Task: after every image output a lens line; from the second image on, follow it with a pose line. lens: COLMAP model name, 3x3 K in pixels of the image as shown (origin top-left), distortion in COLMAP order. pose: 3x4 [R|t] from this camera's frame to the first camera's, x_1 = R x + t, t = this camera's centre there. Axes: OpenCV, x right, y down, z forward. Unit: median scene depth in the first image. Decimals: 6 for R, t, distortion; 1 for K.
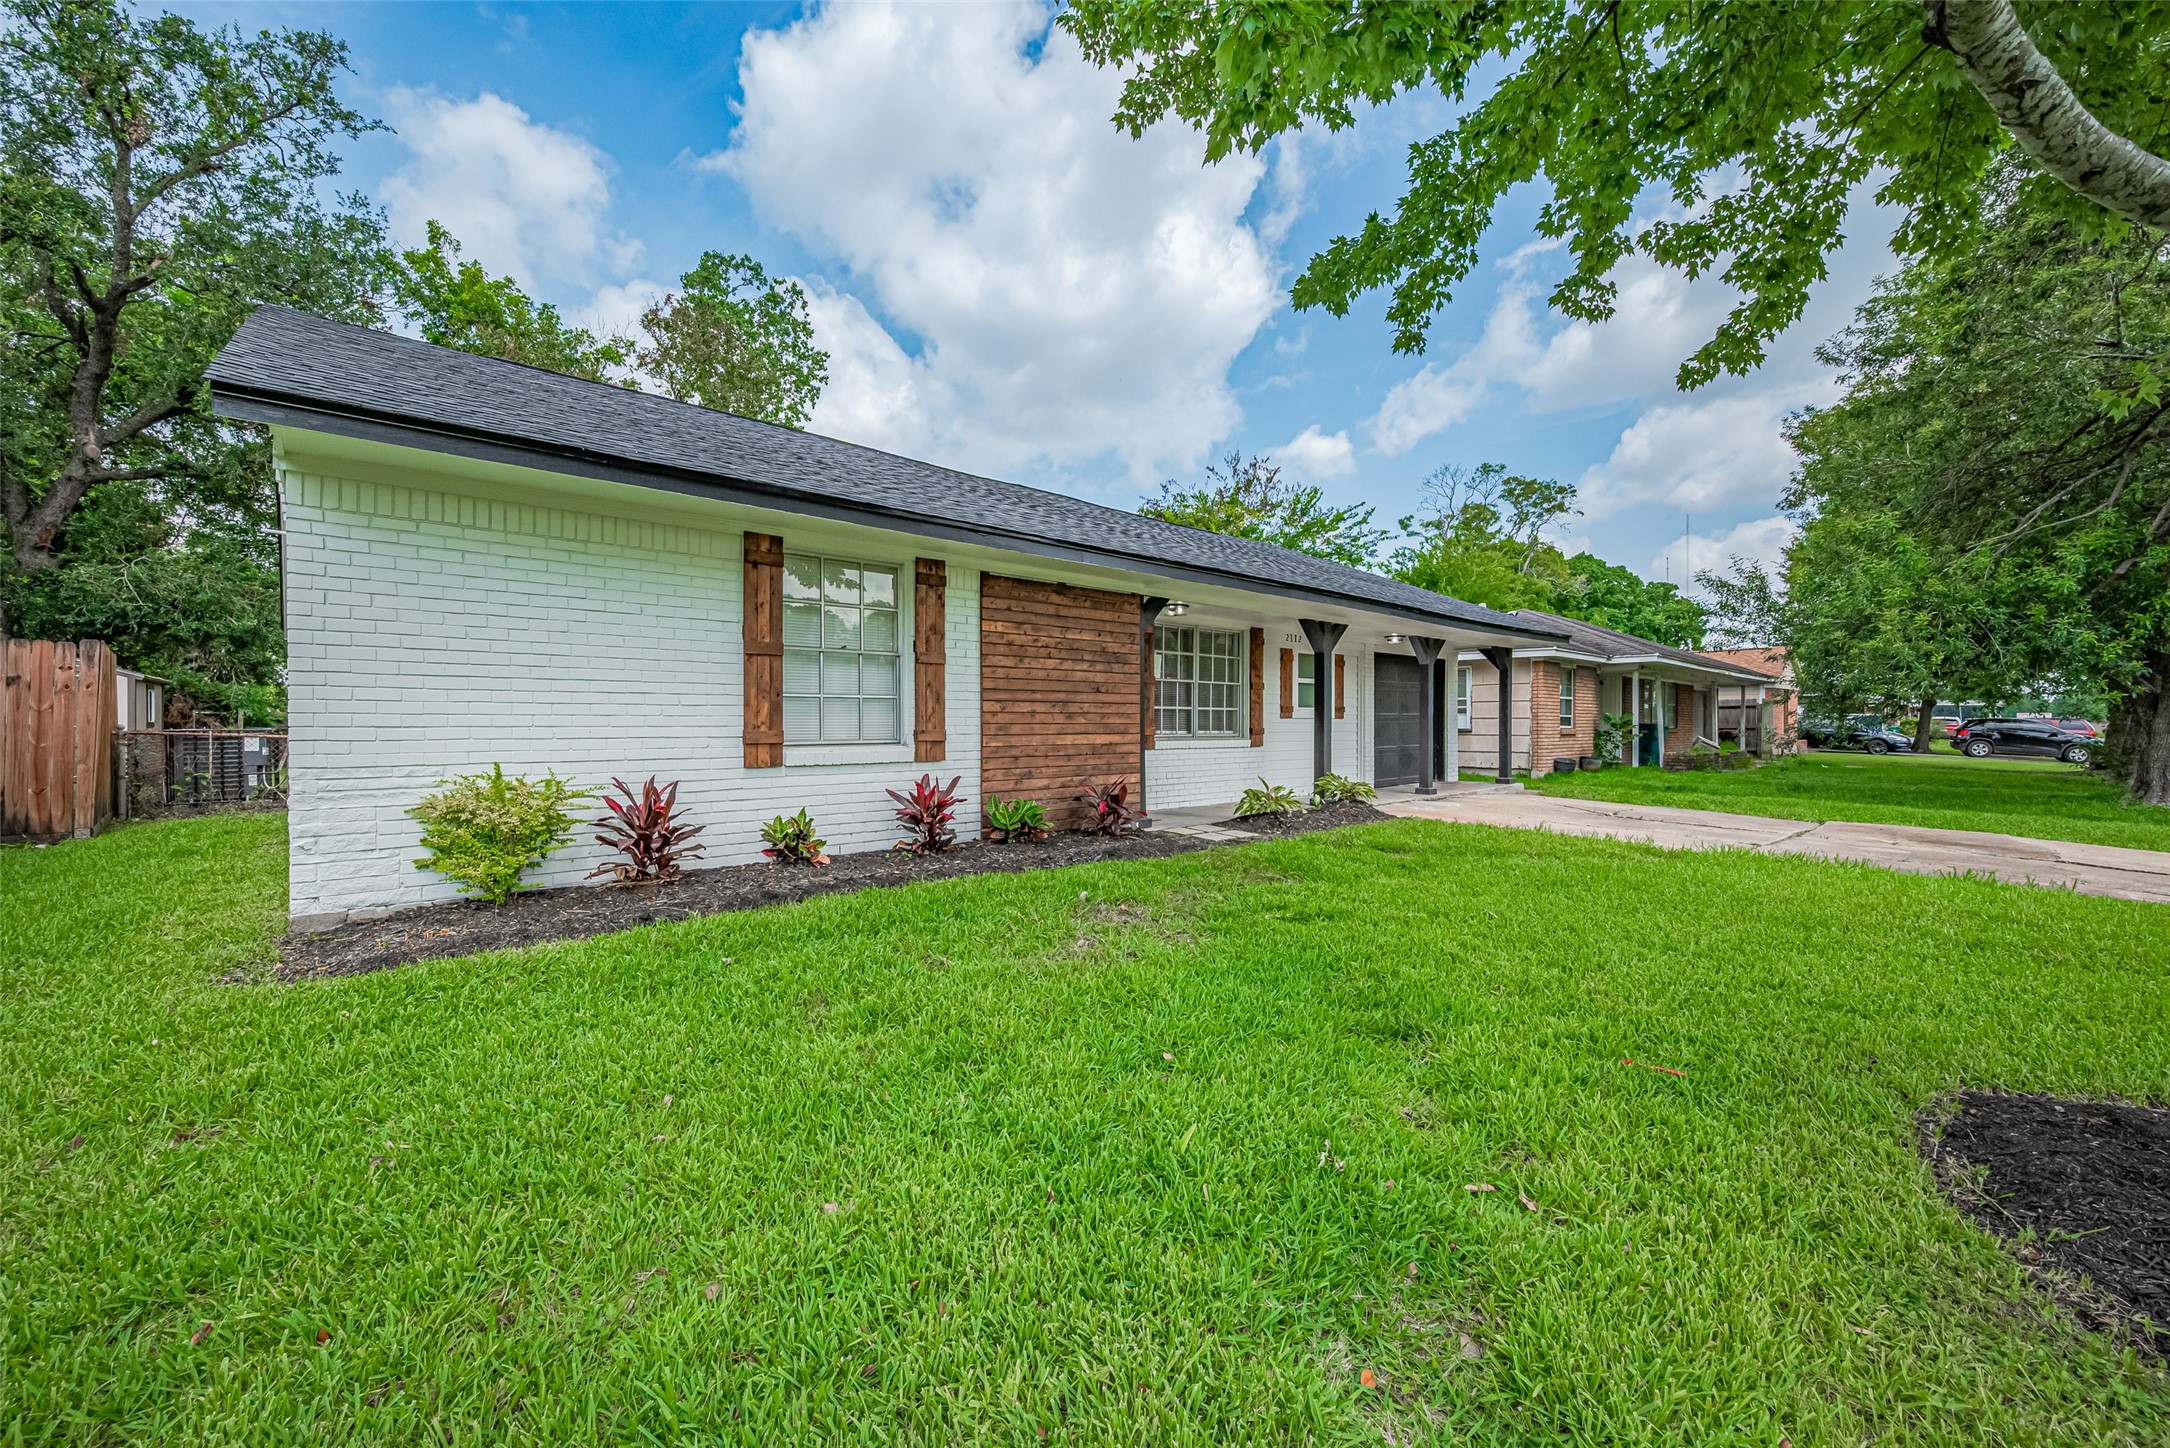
lens RADIAL K [[799.2, 0, 1083.5], [0, 799.2, 727.8], [0, 0, 1]] dist [-0.014838, -0.000076]
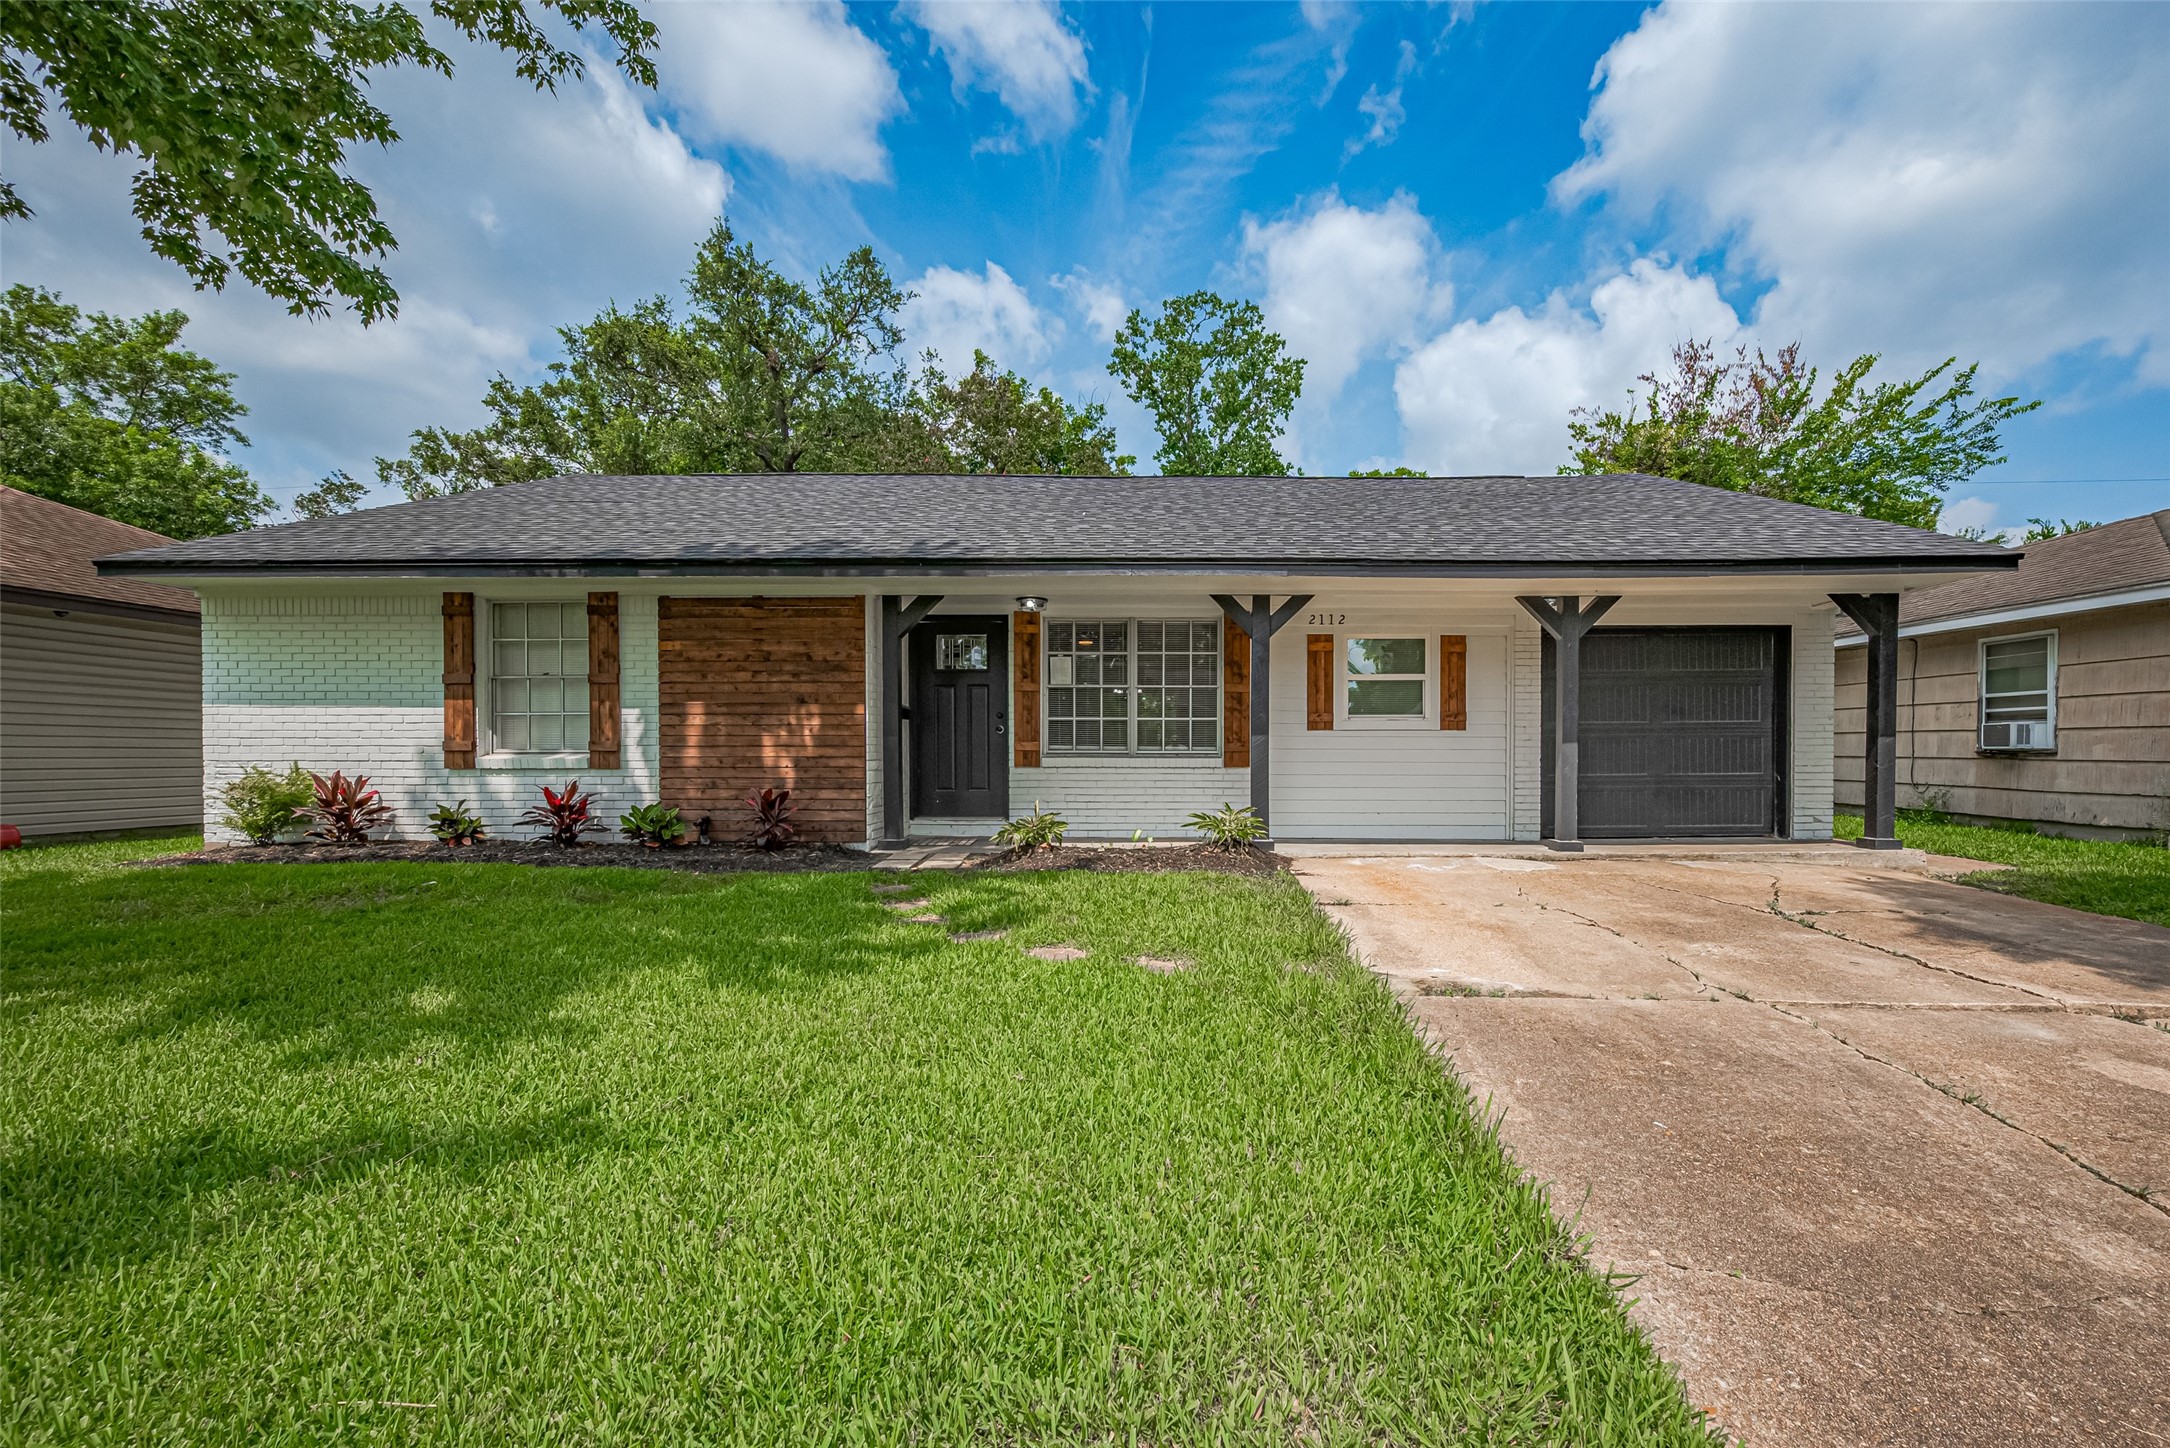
lens RADIAL K [[845.9, 0, 1088.5], [0, 845.9, 734.4], [0, 0, 1]] dist [-0.002130, -0.000225]
pose [[0.758369, -0.009706, -0.651753, 0.667974], [-0.003717, 0.999808, -0.019214, 0.007775], [0.651815, 0.016994, 0.758188, 0.318636]]
